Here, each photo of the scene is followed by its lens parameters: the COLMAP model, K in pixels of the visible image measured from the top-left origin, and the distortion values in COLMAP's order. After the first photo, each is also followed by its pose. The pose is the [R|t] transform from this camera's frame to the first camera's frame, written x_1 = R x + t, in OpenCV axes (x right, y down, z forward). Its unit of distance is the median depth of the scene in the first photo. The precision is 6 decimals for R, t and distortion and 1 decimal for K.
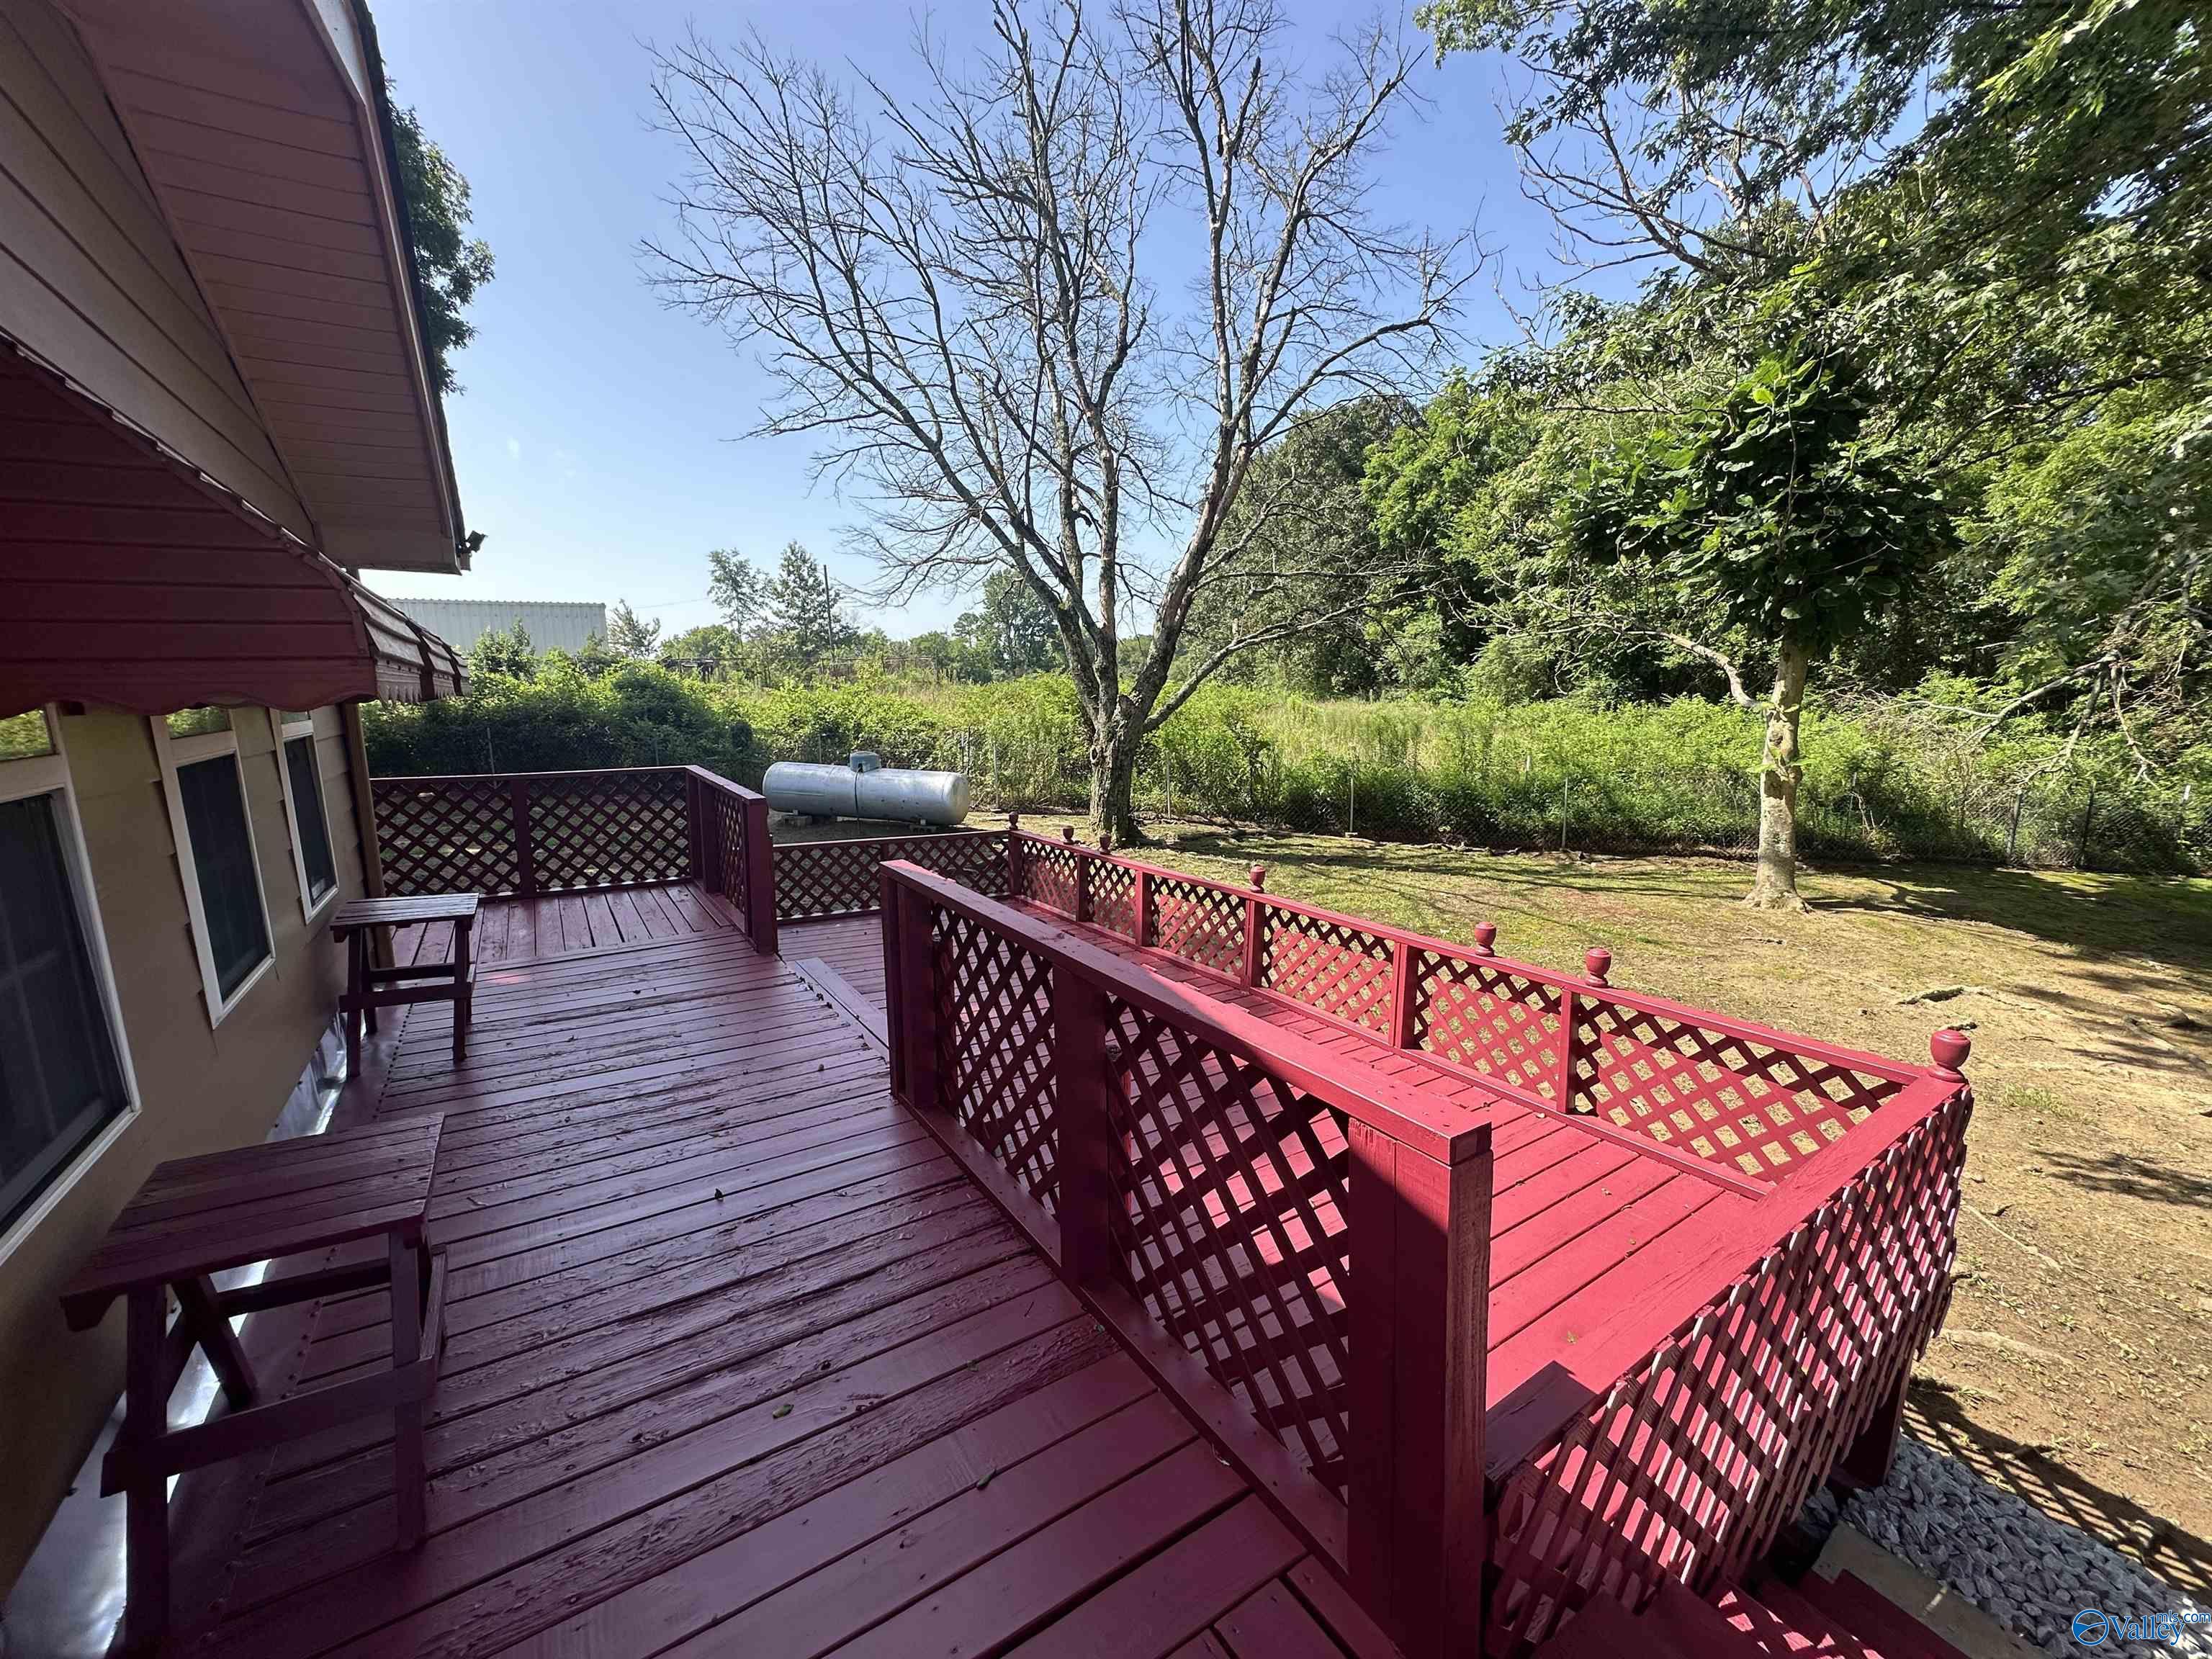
lens RADIAL K [[880.6, 0, 1107.4], [0, 880.6, 830.6], [0, 0, 1]] dist [-0.003046, -0.000244]
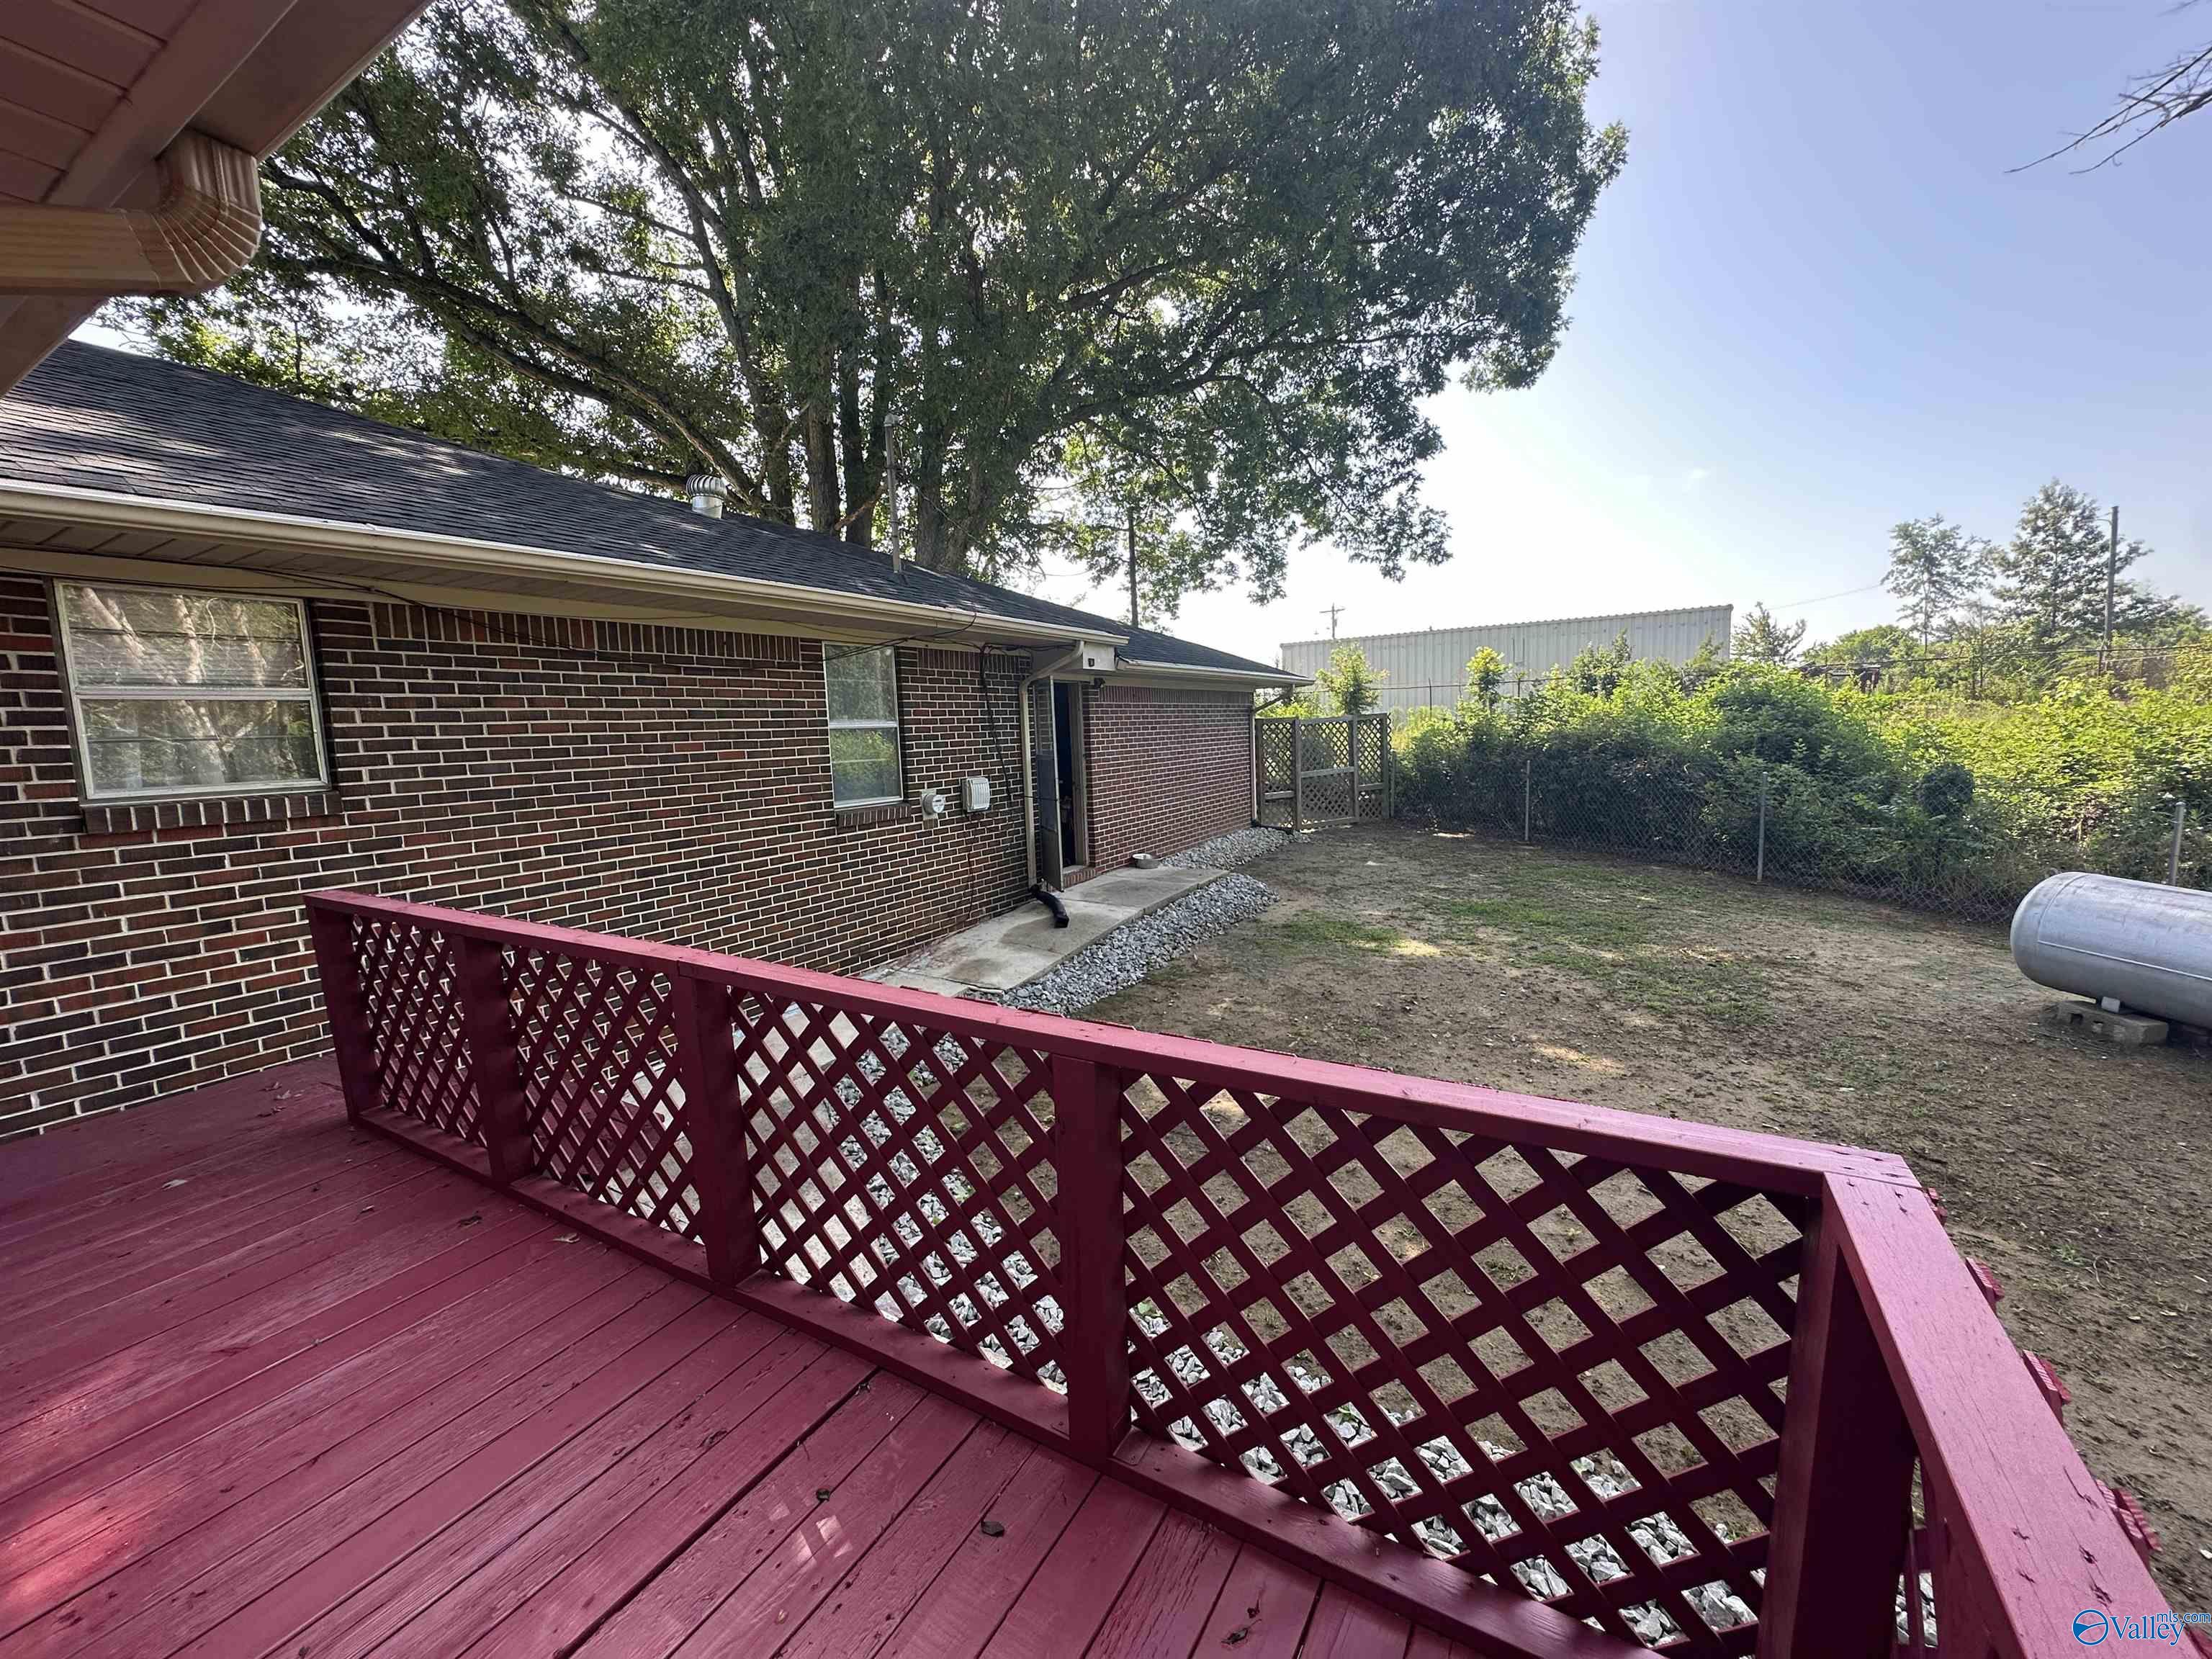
lens RADIAL K [[880.6, 0, 1109.0], [0, 880.6, 826.9], [0, 0, 1]] dist [-0.003046, -0.000244]
pose [[0.433237, 0.101644, -0.895530, -0.044483], [-0.124903, 0.990804, 0.052033, -0.014382], [0.892584, 0.089312, 0.441948, 0.090117]]
